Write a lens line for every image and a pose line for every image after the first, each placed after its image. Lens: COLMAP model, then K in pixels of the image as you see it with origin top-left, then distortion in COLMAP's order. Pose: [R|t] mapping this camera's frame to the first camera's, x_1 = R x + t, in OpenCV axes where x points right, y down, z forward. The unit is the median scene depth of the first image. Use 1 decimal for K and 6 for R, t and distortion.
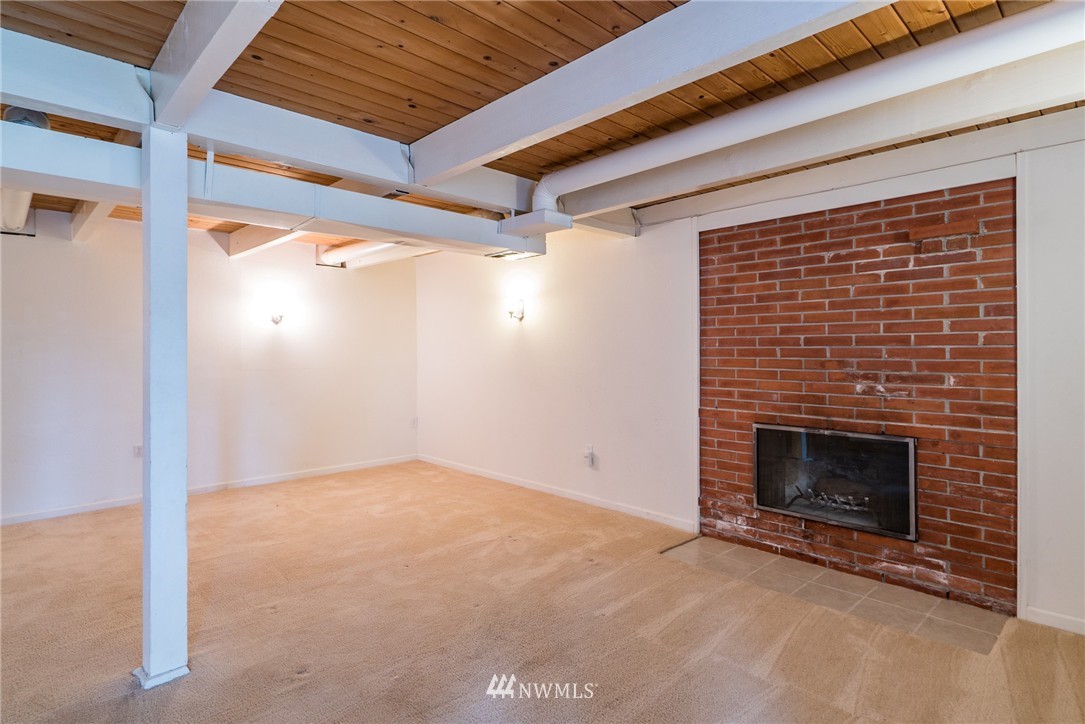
lens RADIAL K [[562.2, 0, 542.5], [0, 562.2, 362.0], [0, 0, 1]] dist [-0.006506, -0.001524]
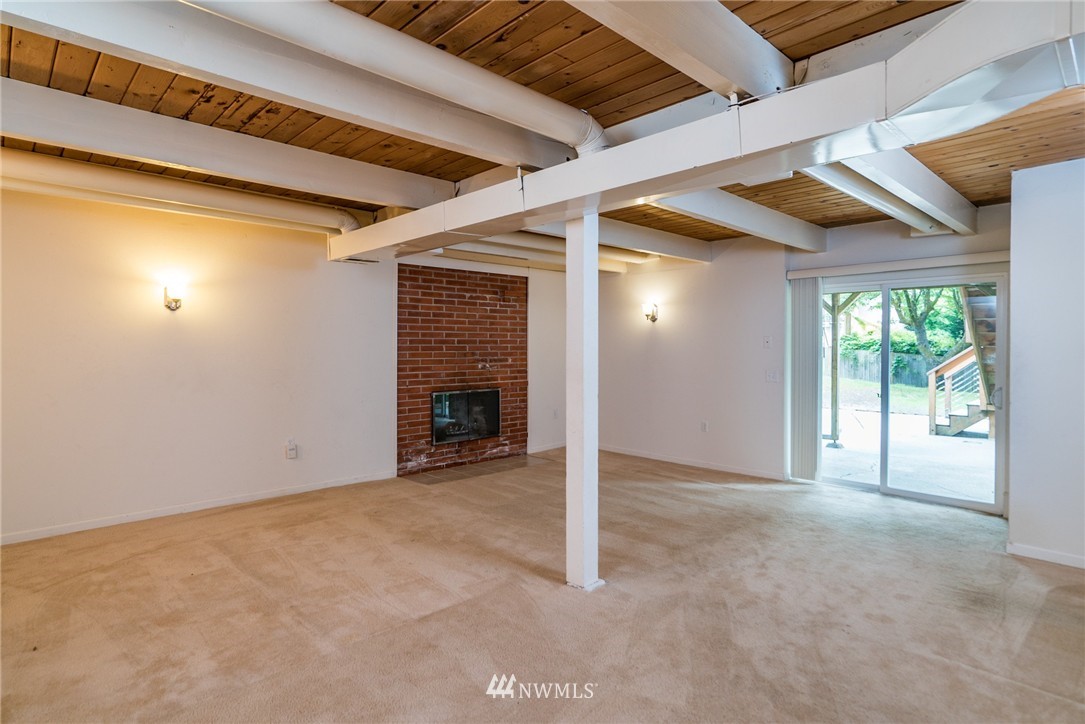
lens RADIAL K [[562.2, 0, 542.5], [0, 562.2, 362.0], [0, 0, 1]] dist [-0.006506, -0.001524]
pose [[0.012294, -0.038203, 0.999194, -1.322973], [0.012290, 0.999200, 0.038052, -0.038067], [-0.999849, 0.011812, 0.012753, 0.724704]]
